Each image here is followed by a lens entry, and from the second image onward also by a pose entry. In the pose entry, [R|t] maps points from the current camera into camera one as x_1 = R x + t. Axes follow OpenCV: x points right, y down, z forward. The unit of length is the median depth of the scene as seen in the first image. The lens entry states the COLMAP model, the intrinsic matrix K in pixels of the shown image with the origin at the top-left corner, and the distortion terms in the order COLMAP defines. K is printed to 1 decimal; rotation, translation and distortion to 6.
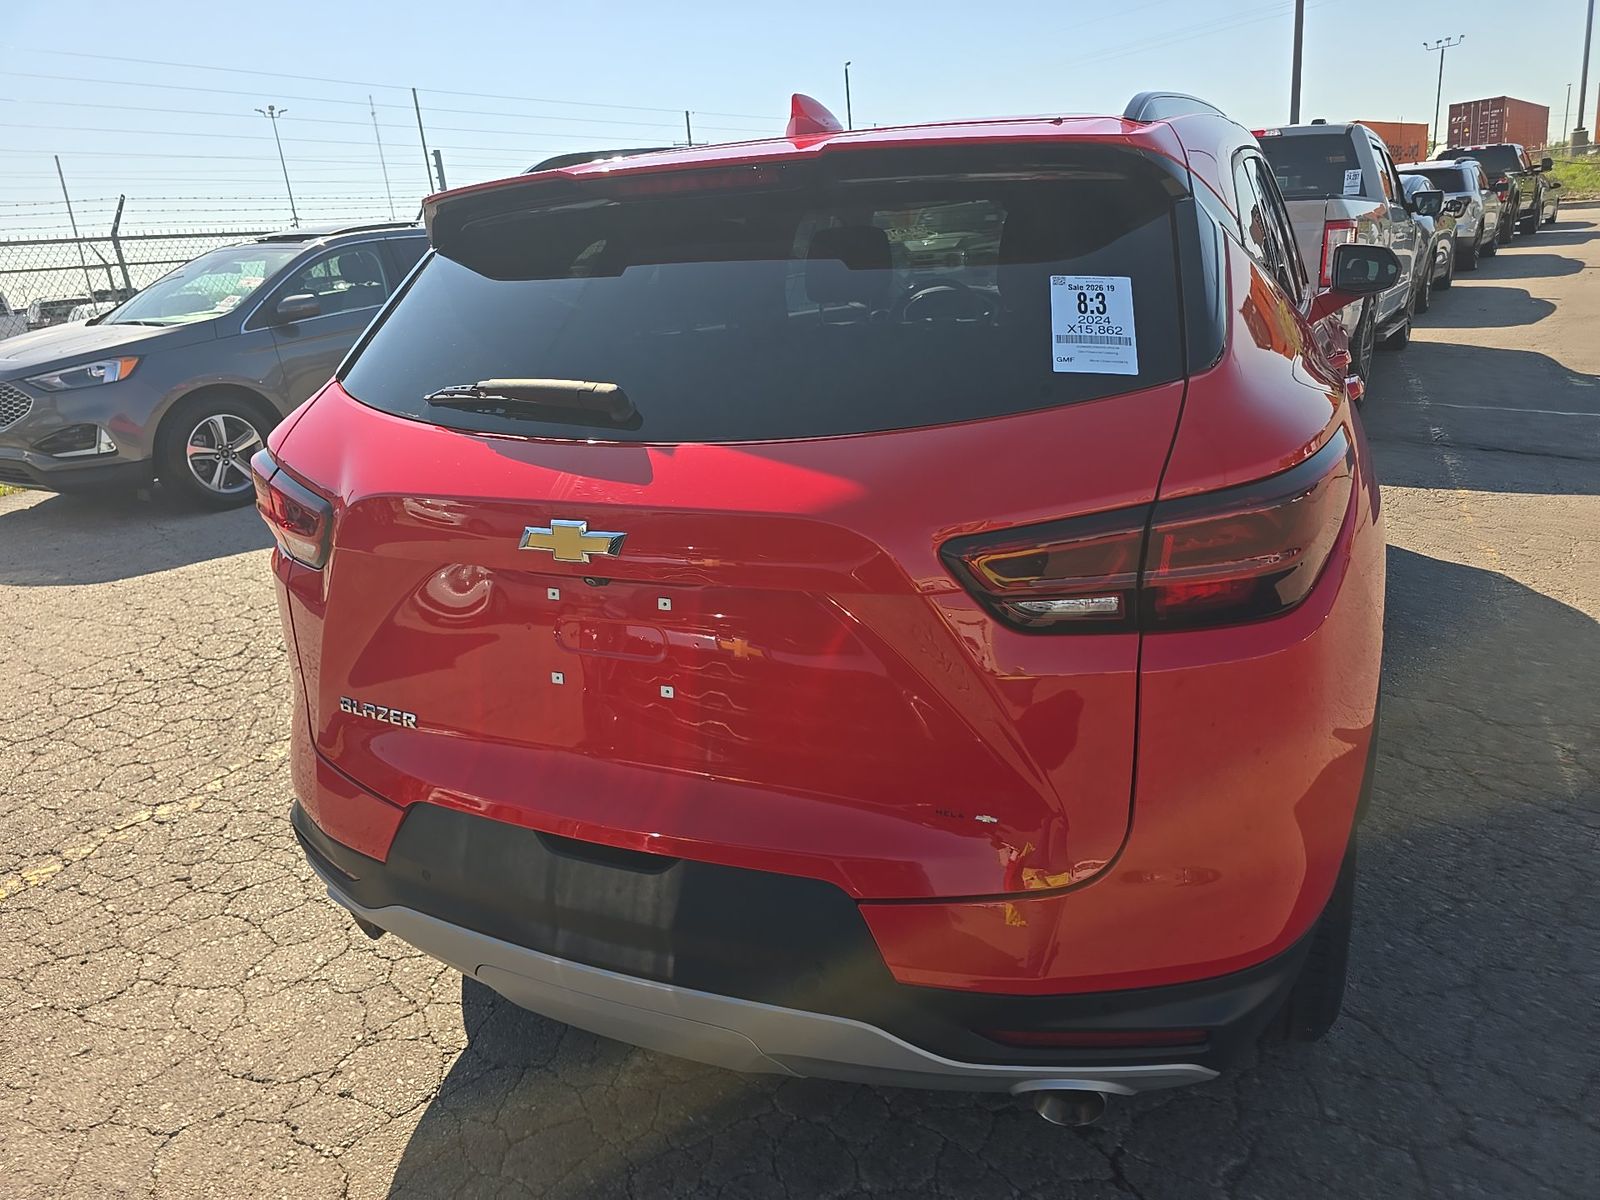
lens RADIAL K [[1070.1, 0, 806.1], [0, 1070.1, 595.6], [0, 0, 1]] dist [0.033858, -0.024076]
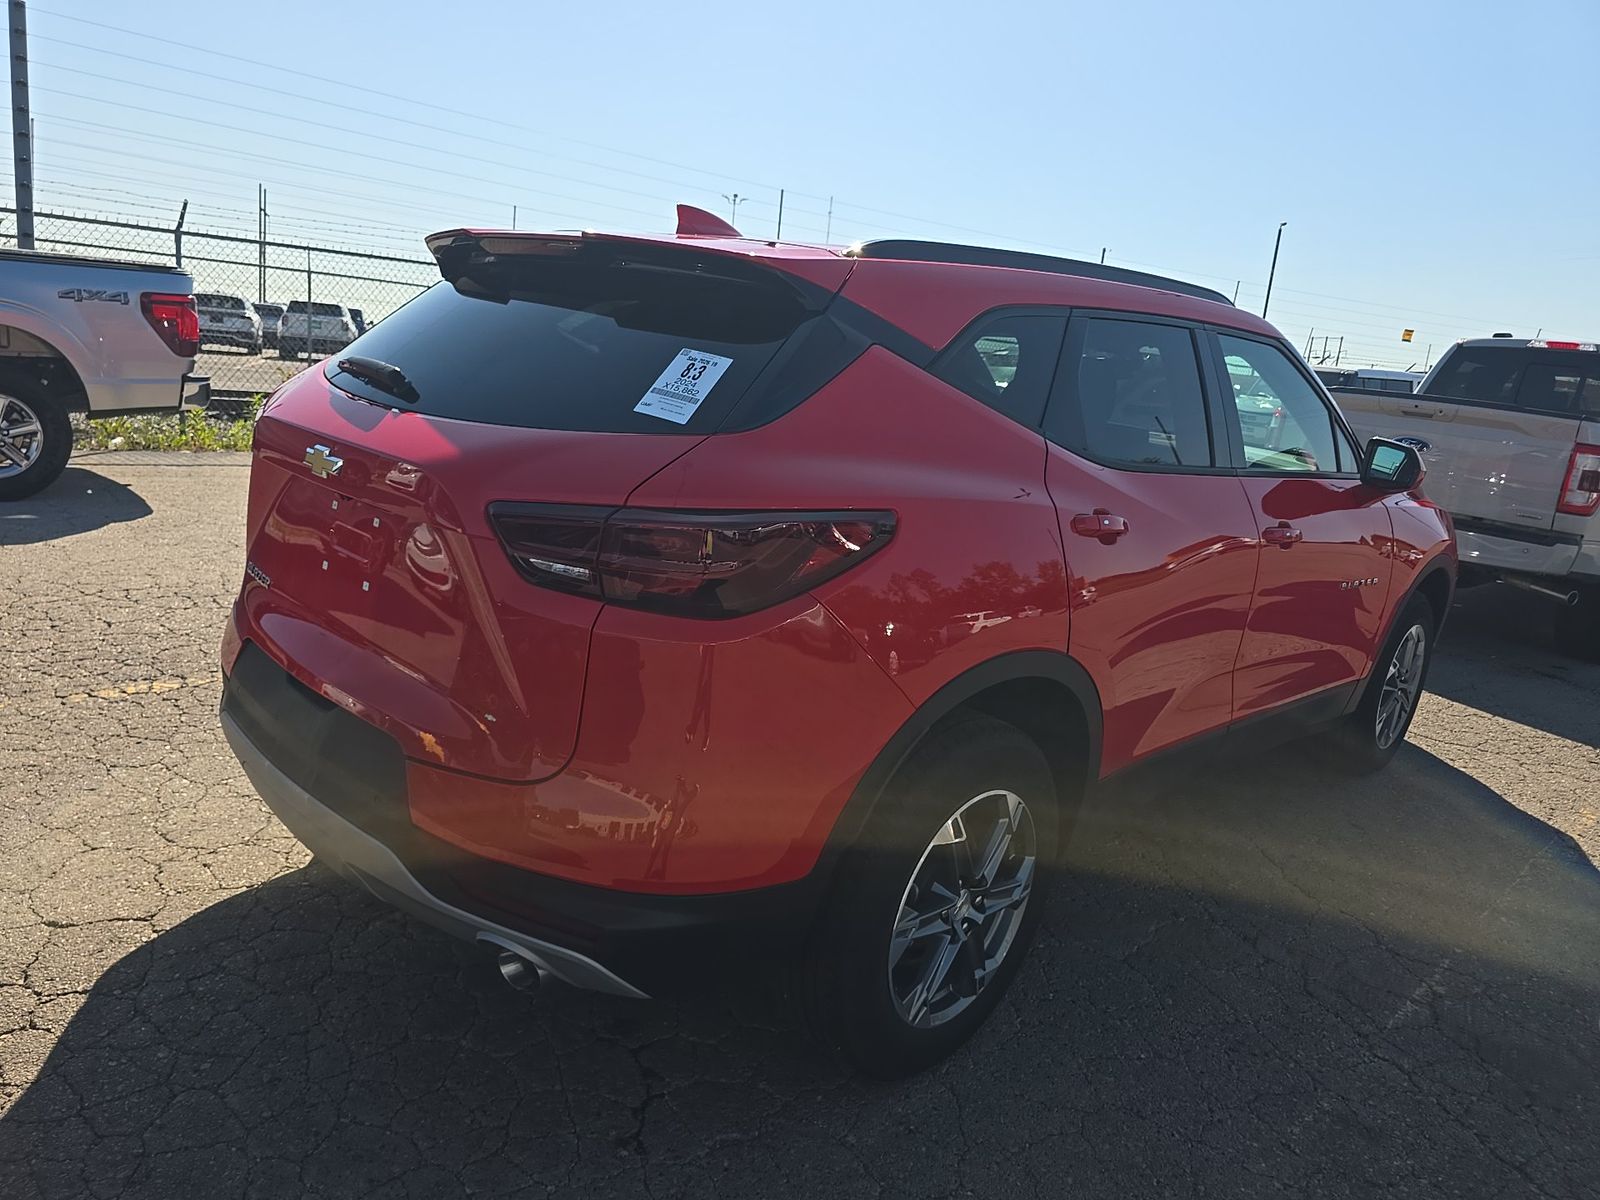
lens RADIAL K [[1070.1, 0, 791.1], [0, 1070.1, 600.8], [0, 0, 1]] dist [0.033858, -0.024076]
pose [[0.924149, 0.244710, -0.293370, 0.748951], [-0.272046, 0.960674, -0.055643, 0.034501], [0.268217, 0.131233, 0.954378, -0.165096]]
